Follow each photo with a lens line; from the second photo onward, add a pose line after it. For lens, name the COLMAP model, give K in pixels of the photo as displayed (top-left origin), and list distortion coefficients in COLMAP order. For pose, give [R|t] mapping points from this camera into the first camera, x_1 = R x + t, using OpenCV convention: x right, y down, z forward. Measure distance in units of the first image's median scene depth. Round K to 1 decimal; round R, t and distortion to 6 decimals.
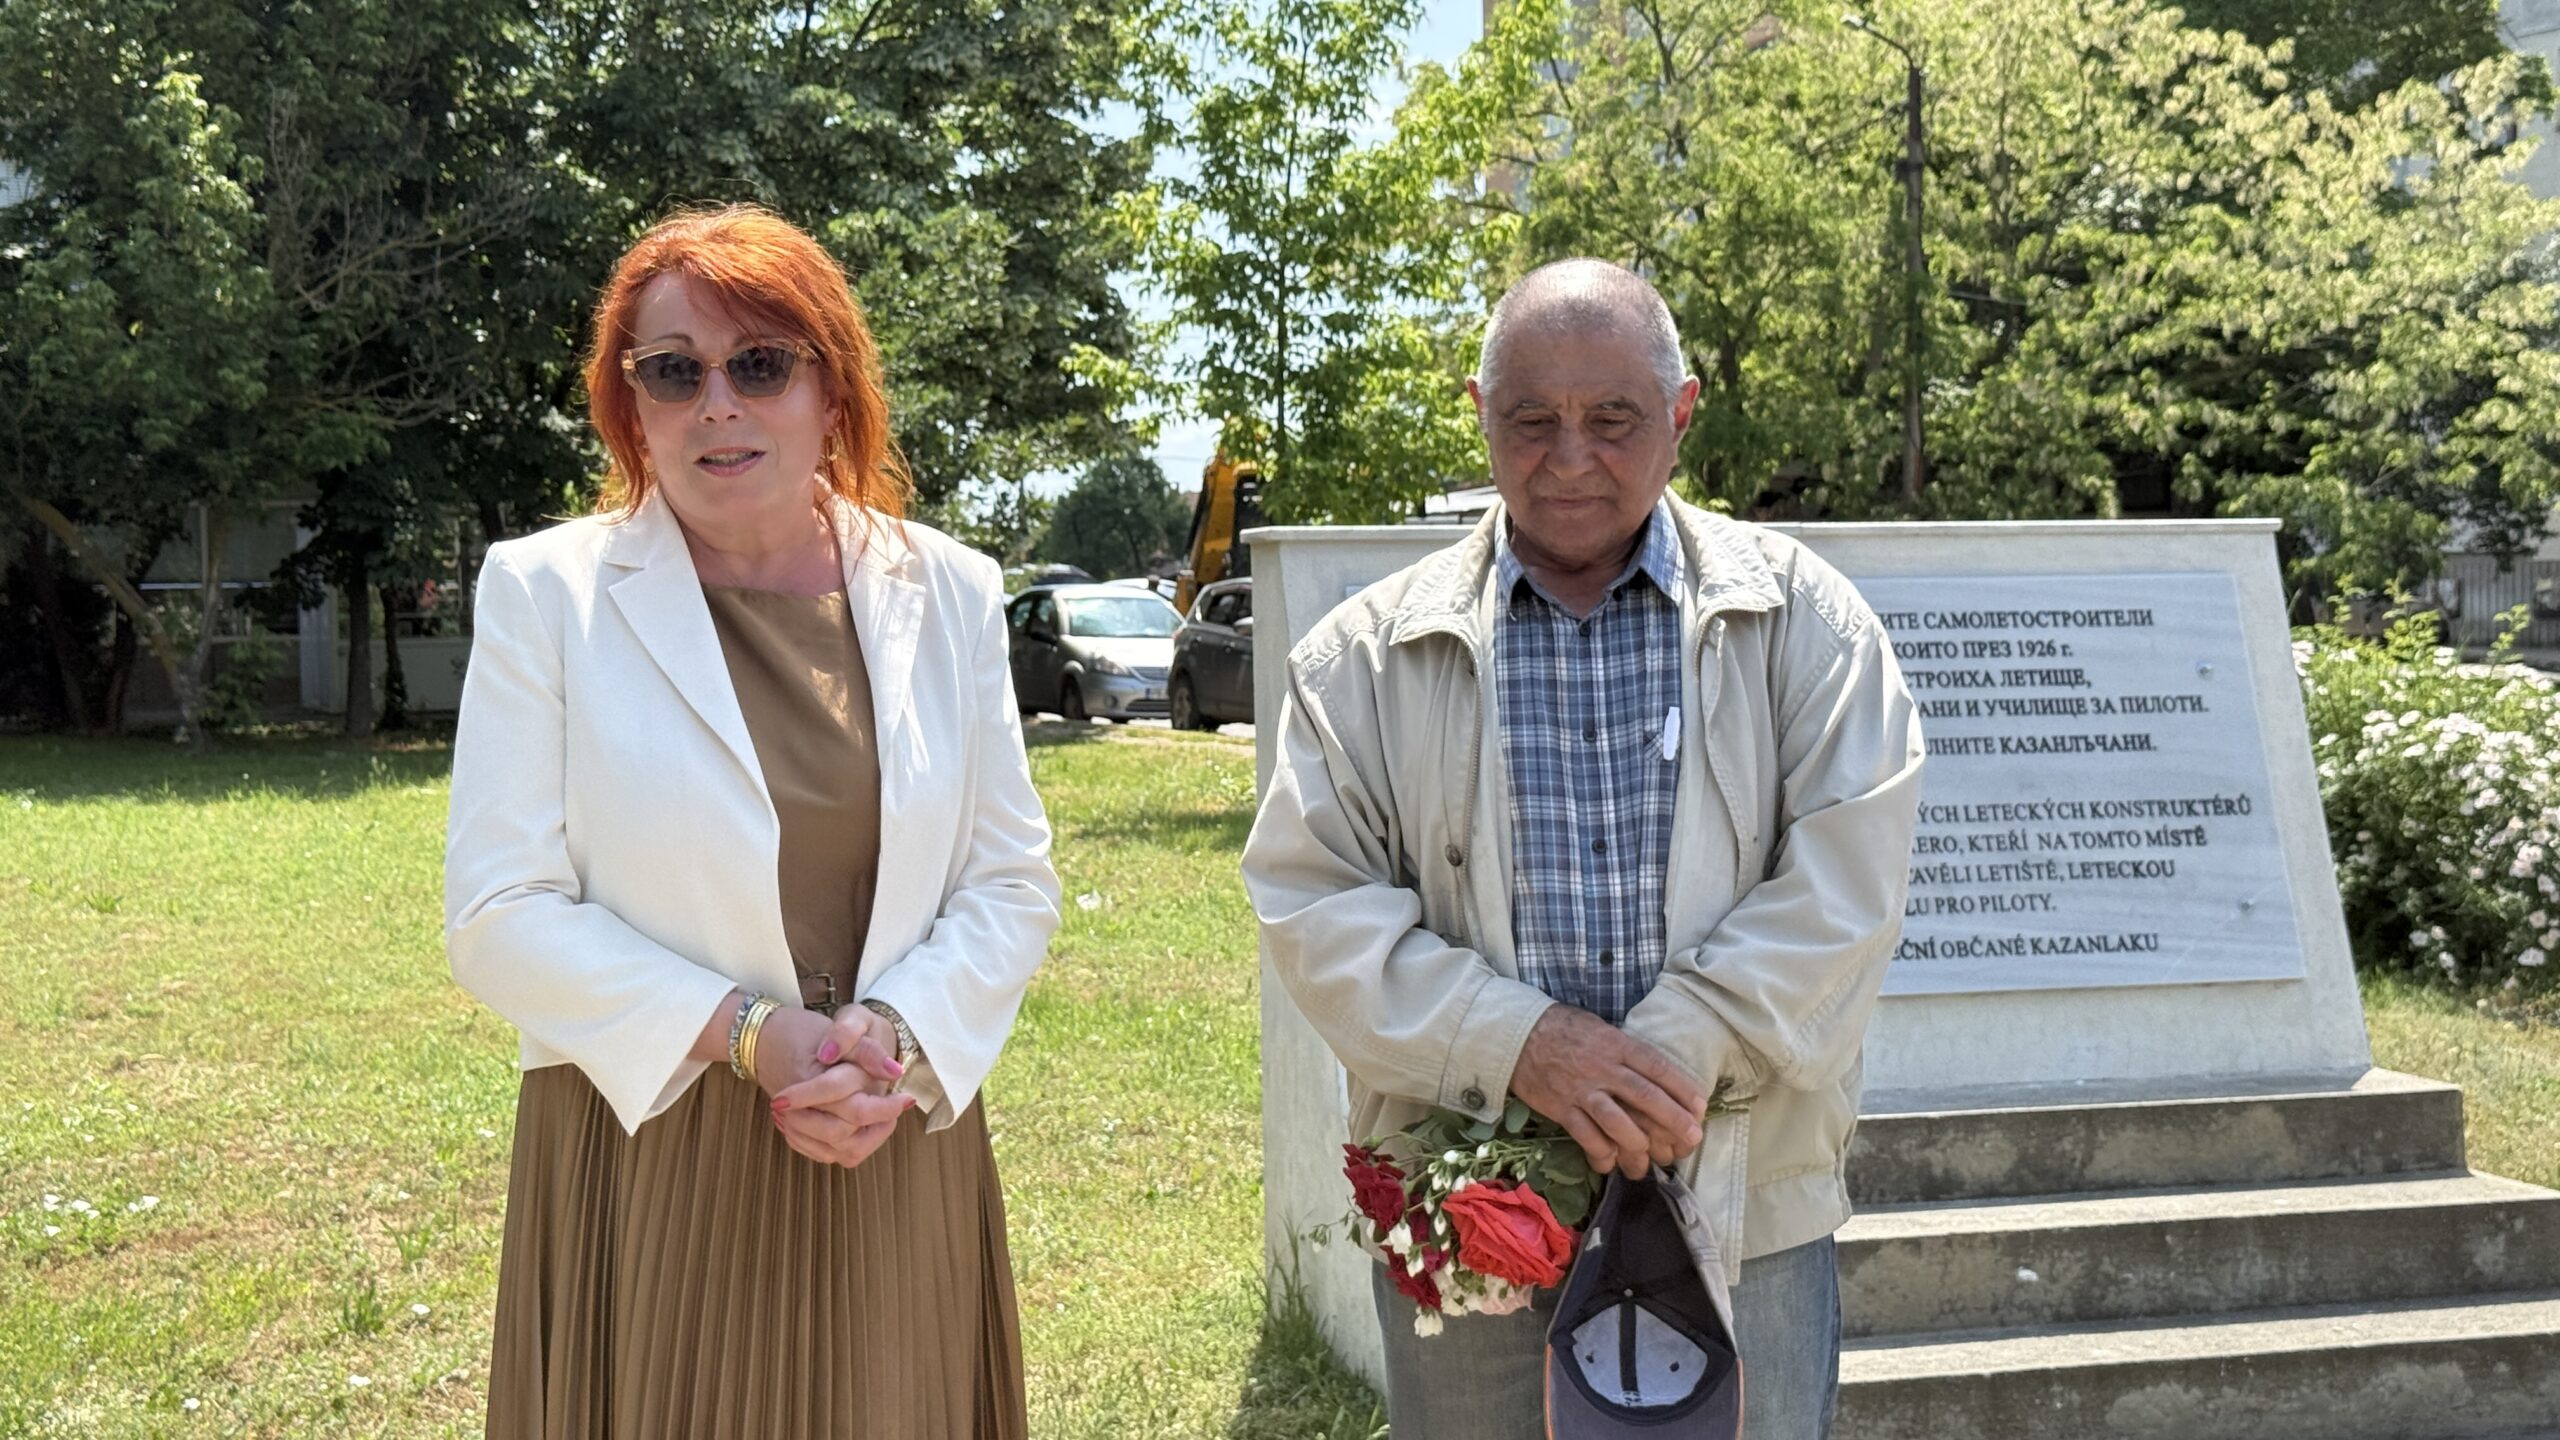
lens RADIAL K [[3622.7, 0, 1279.1], [0, 3622.7, 712.8], [0, 0, 1]] dist [0.166685, -0.041995]
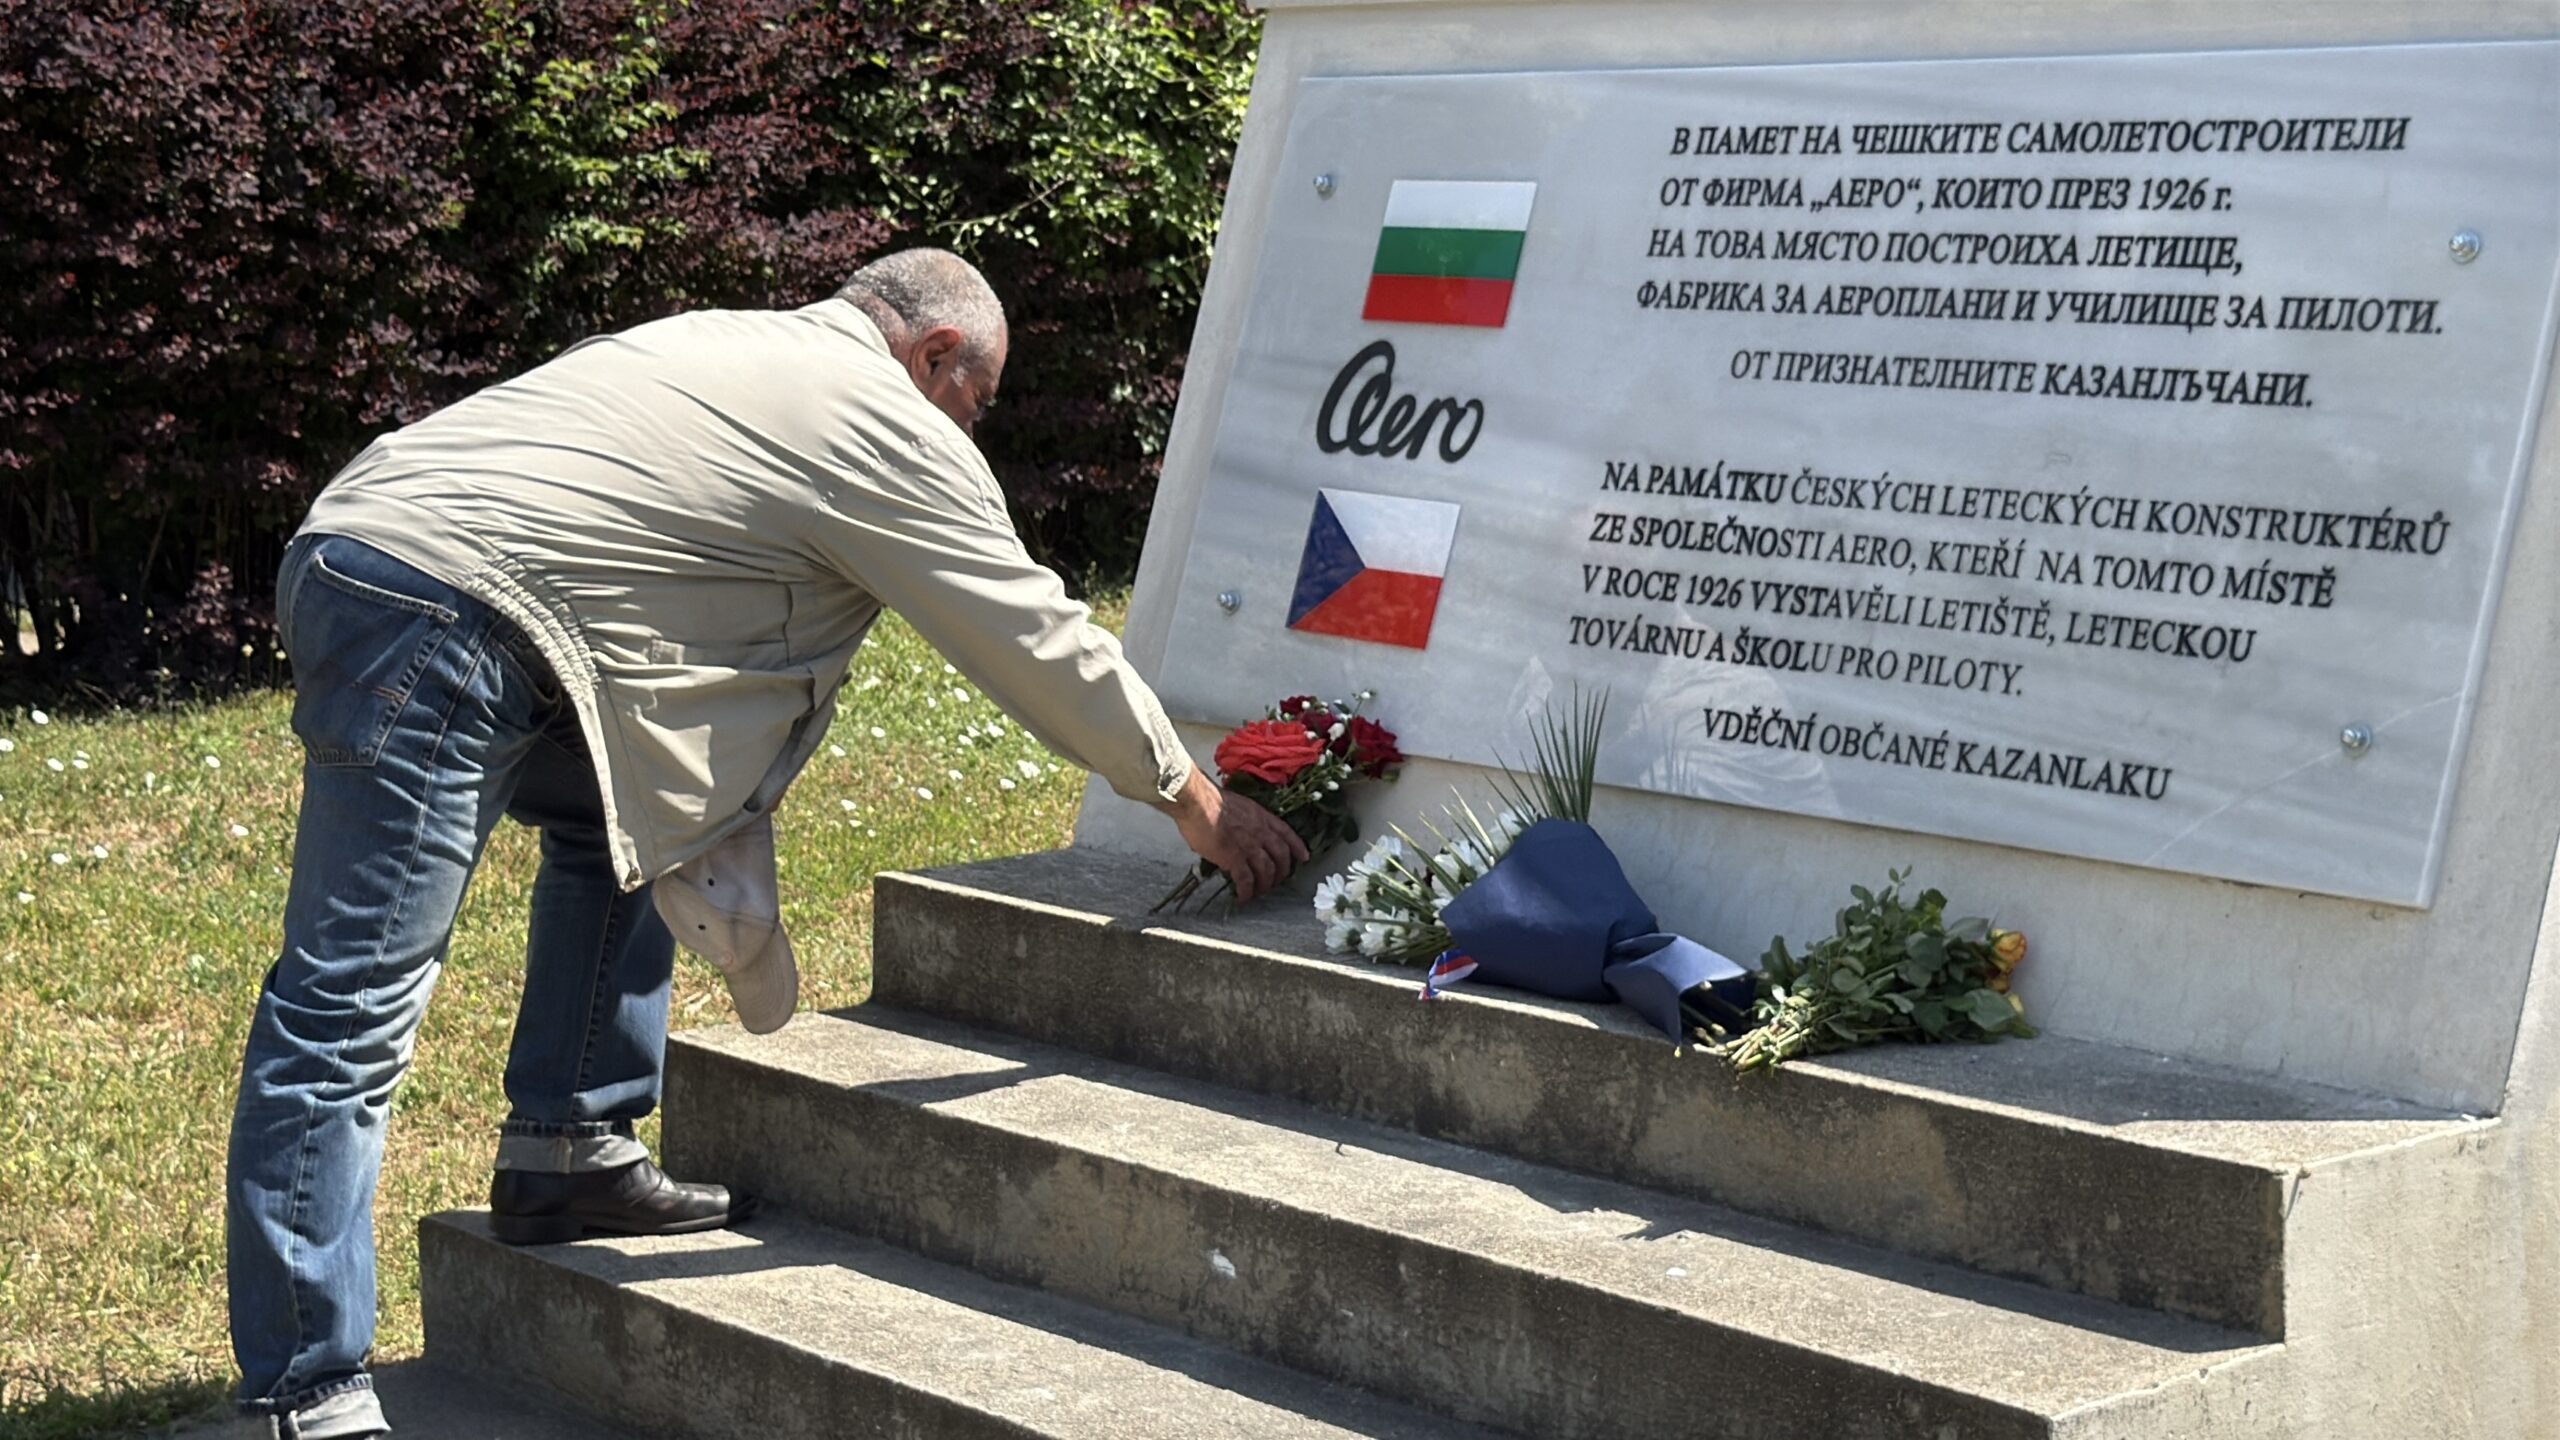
lens RADIAL K [[4420.9, 0, 1259.4], [0, 4420.9, 739.6], [0, 0, 1]] dist [0.135579, 0.113341]
pose [[0.407585, 0.136125, -0.902964, 0.408752], [-0.020542, 0.989943, 0.139966, -0.014929], [0.912936, -0.038499, 0.406283, 0.348570]]
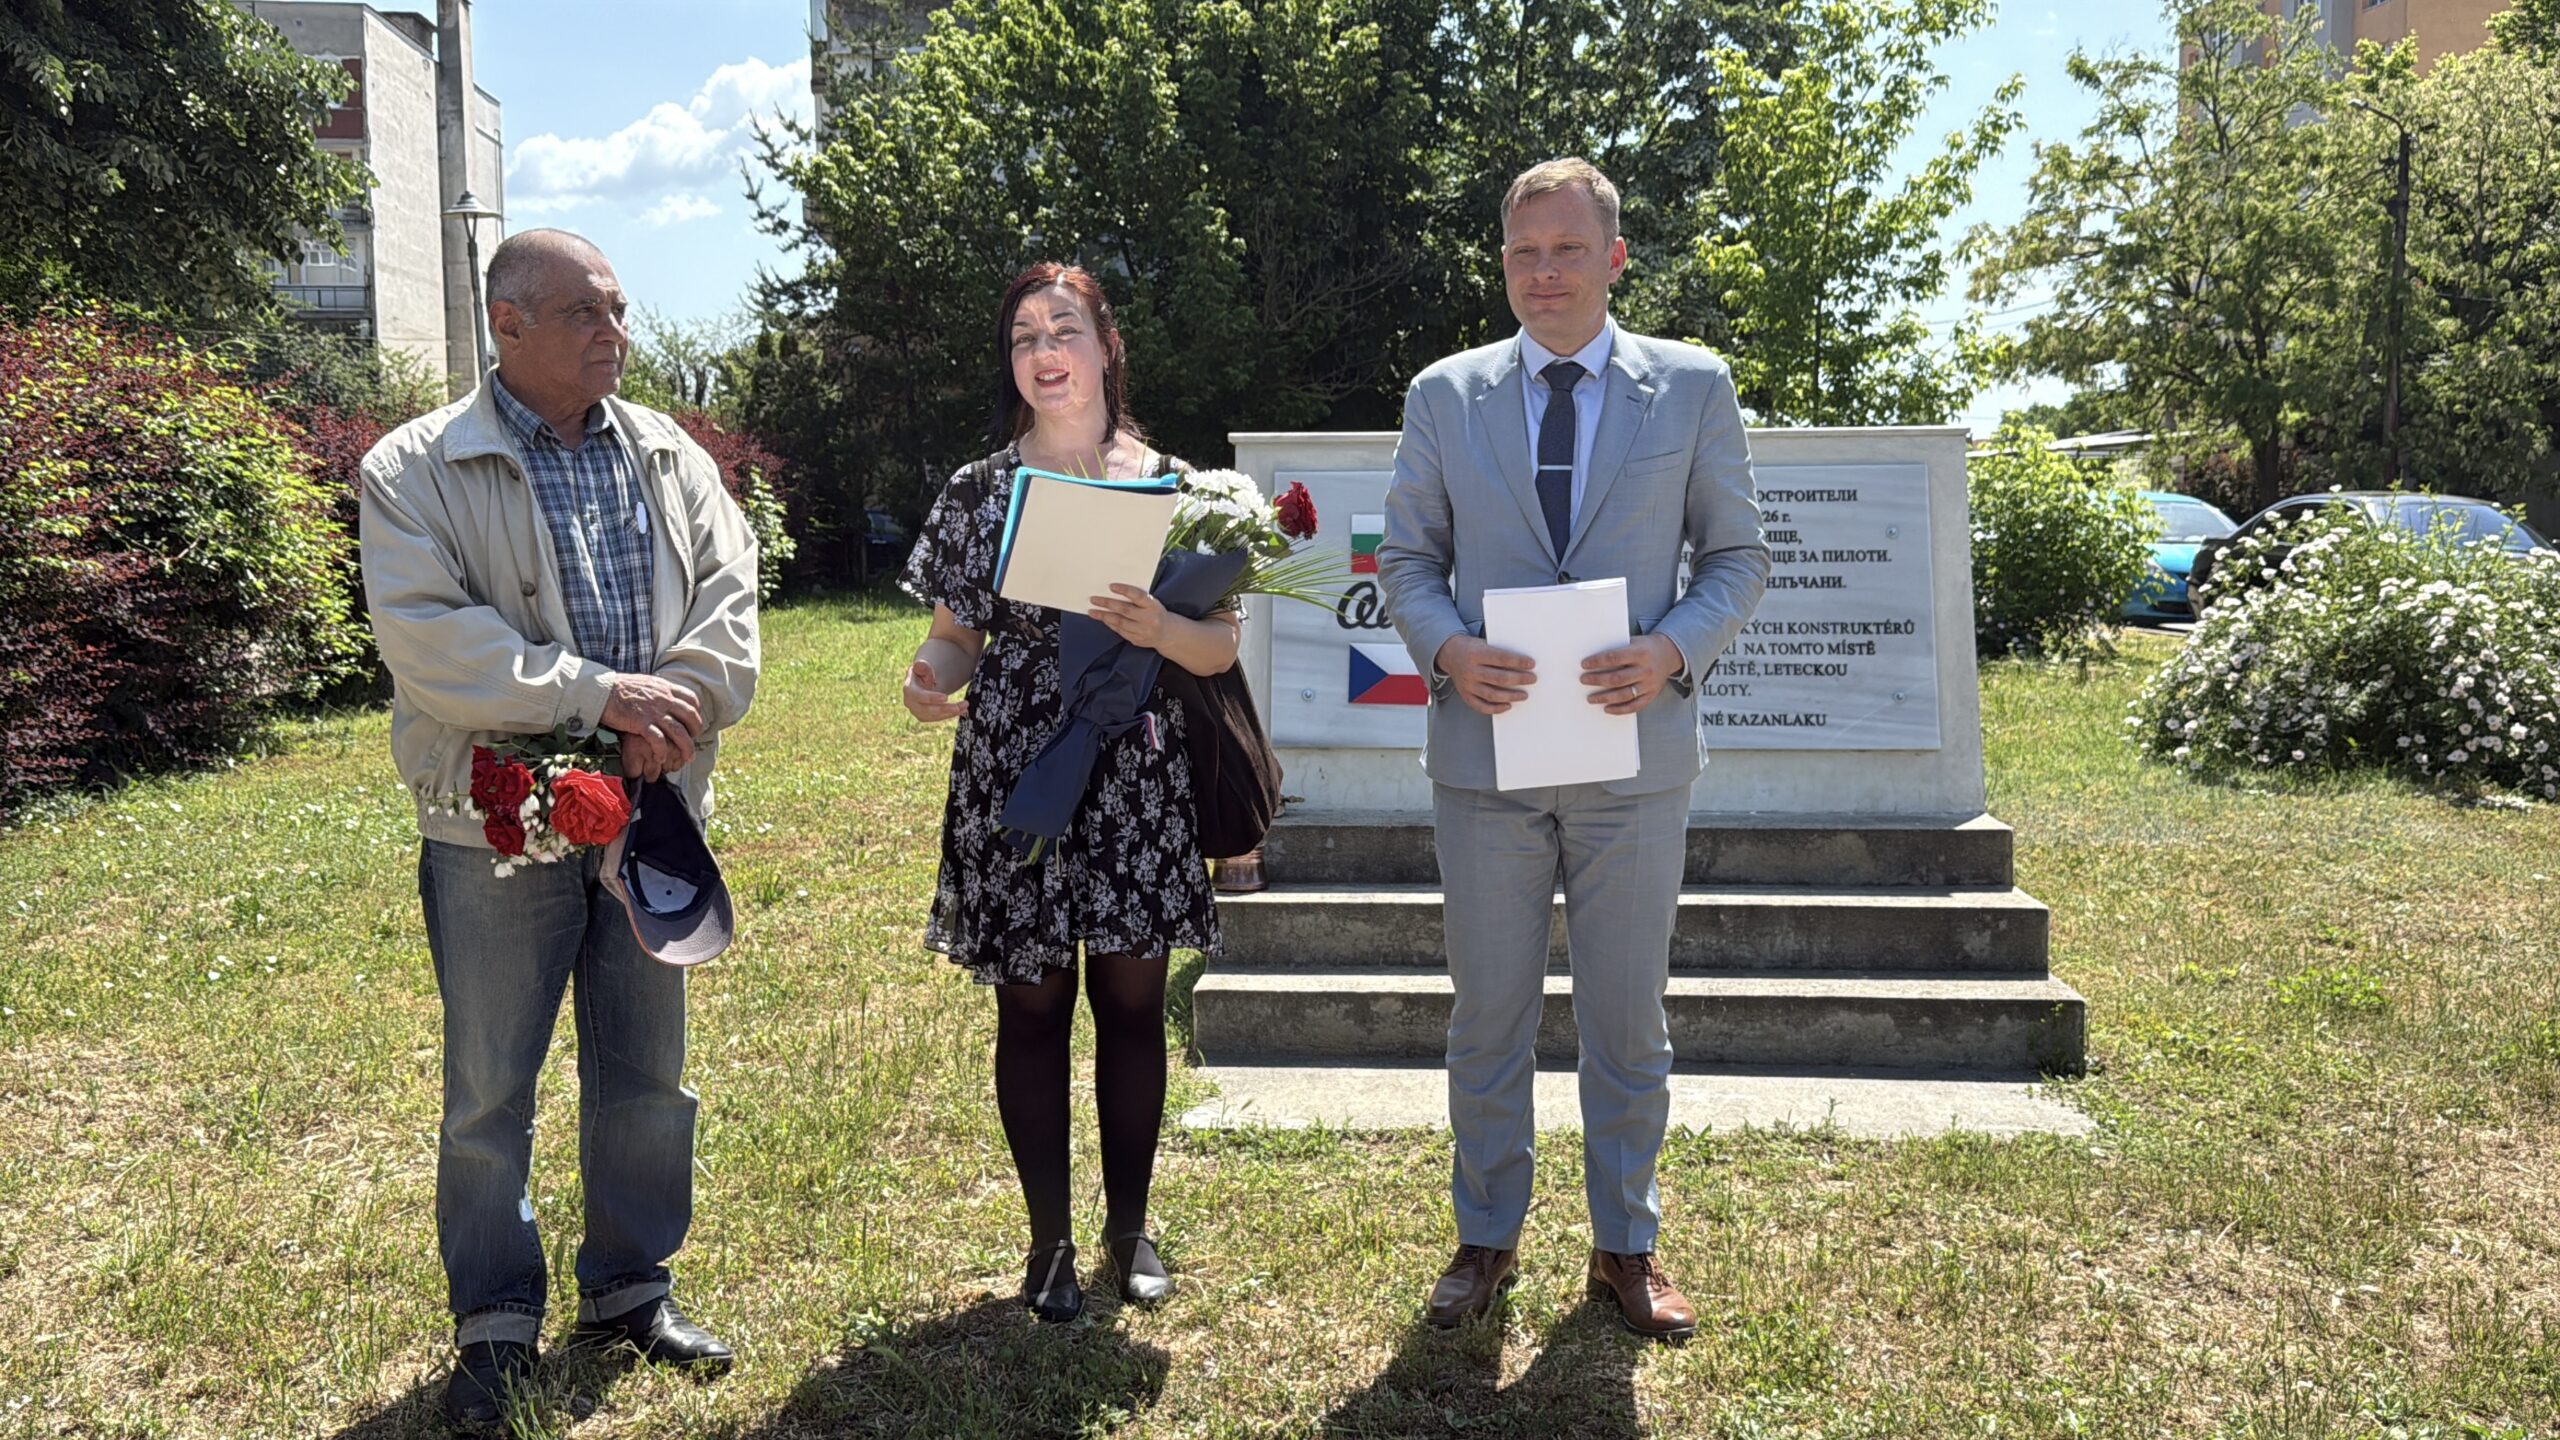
lens RADIAL K [[2203.3, 0, 1277.4], [0, 2203.3, 725.9], [0, 0, 1]] dist [0.172248, -0.382491]
pose [[0.942225, 0.040717, -0.332497, 0.180255], [-0.018705, 0.997432, 0.069140, 0.004499], [0.334458, -0.058926, 0.940567, 0.054512]]
